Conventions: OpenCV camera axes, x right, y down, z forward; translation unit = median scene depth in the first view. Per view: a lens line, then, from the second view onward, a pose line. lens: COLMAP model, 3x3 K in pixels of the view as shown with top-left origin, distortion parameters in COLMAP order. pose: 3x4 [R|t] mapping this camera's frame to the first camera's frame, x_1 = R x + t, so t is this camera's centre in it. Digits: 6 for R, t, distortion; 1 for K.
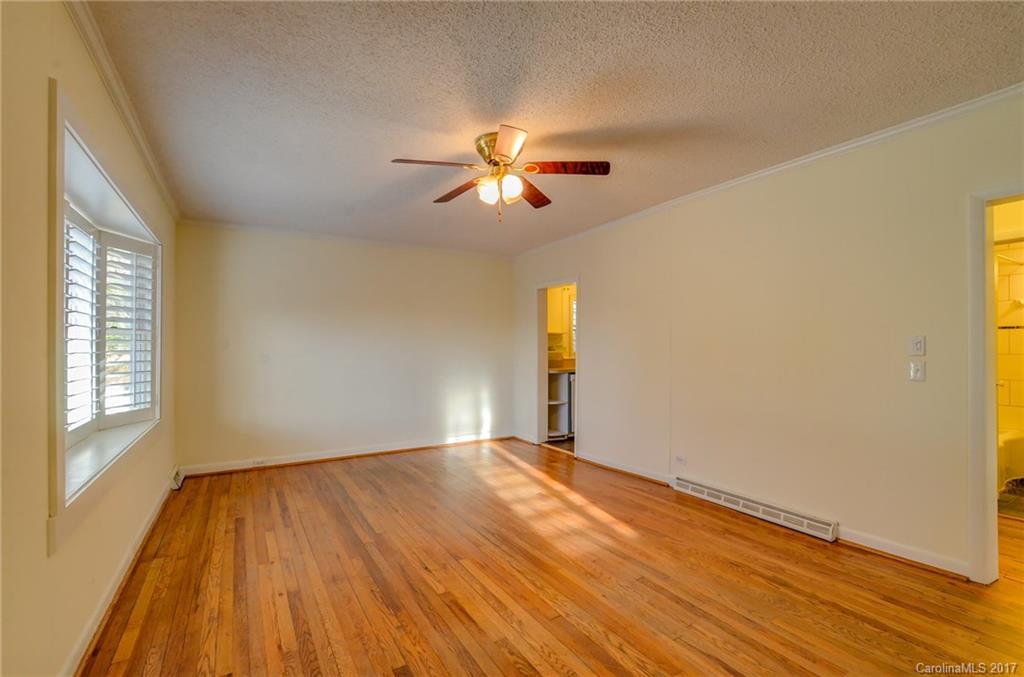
lens RADIAL K [[457.9, 0, 504.9], [0, 457.9, 344.2], [0, 0, 1]] dist [-0.015573, 0.004740]
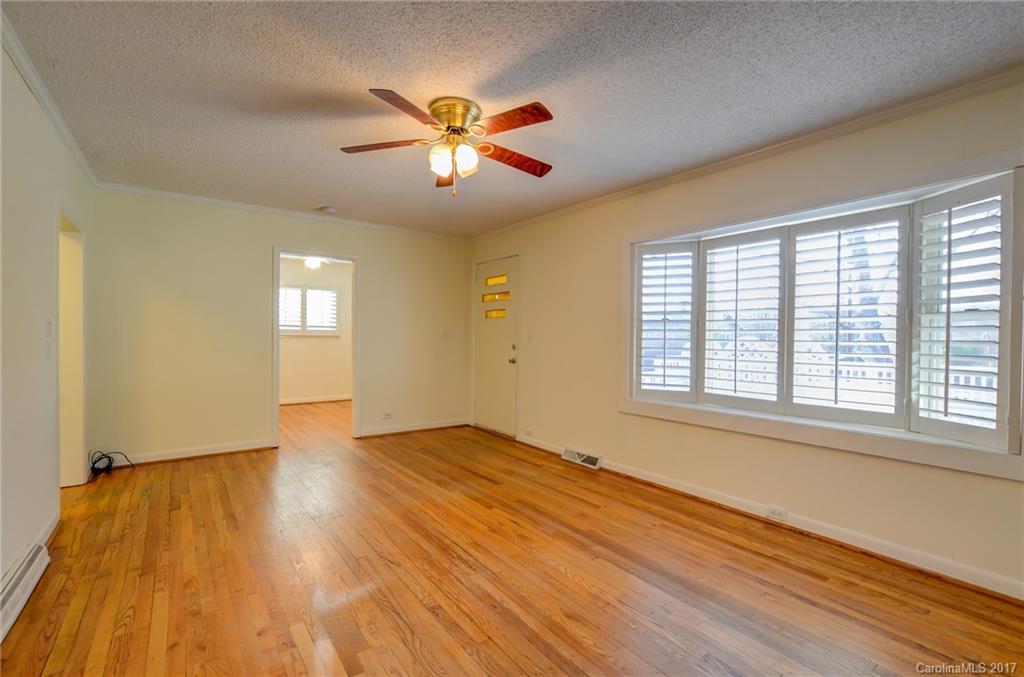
lens RADIAL K [[457.9, 0, 504.9], [0, 457.9, 344.2], [0, 0, 1]] dist [-0.015573, 0.004740]
pose [[-0.995561, -0.008808, -0.093706, -0.027914], [-0.009399, 0.999939, 0.005873, 0.024284], [0.093648, 0.006728, -0.995583, 1.842082]]
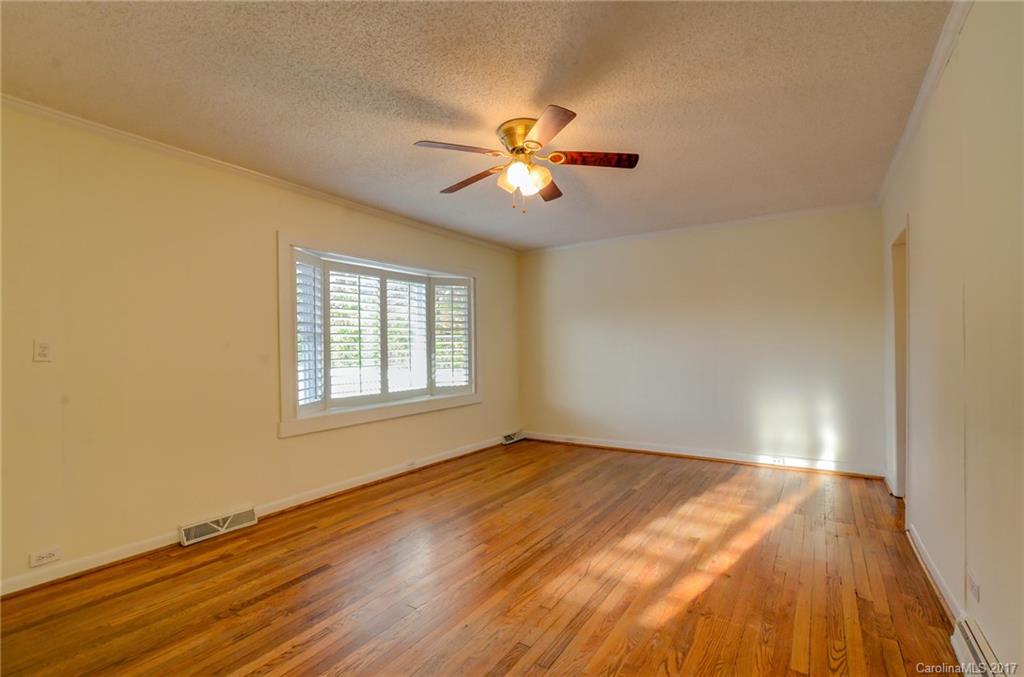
lens RADIAL K [[457.9, 0, 504.9], [0, 457.9, 344.2], [0, 0, 1]] dist [-0.015573, 0.004740]
pose [[0.428353, -0.009825, -0.903558, 0.791701], [0.020406, 0.999791, -0.001197, 0.007075], [0.903381, -0.017926, 0.428464, 0.525110]]
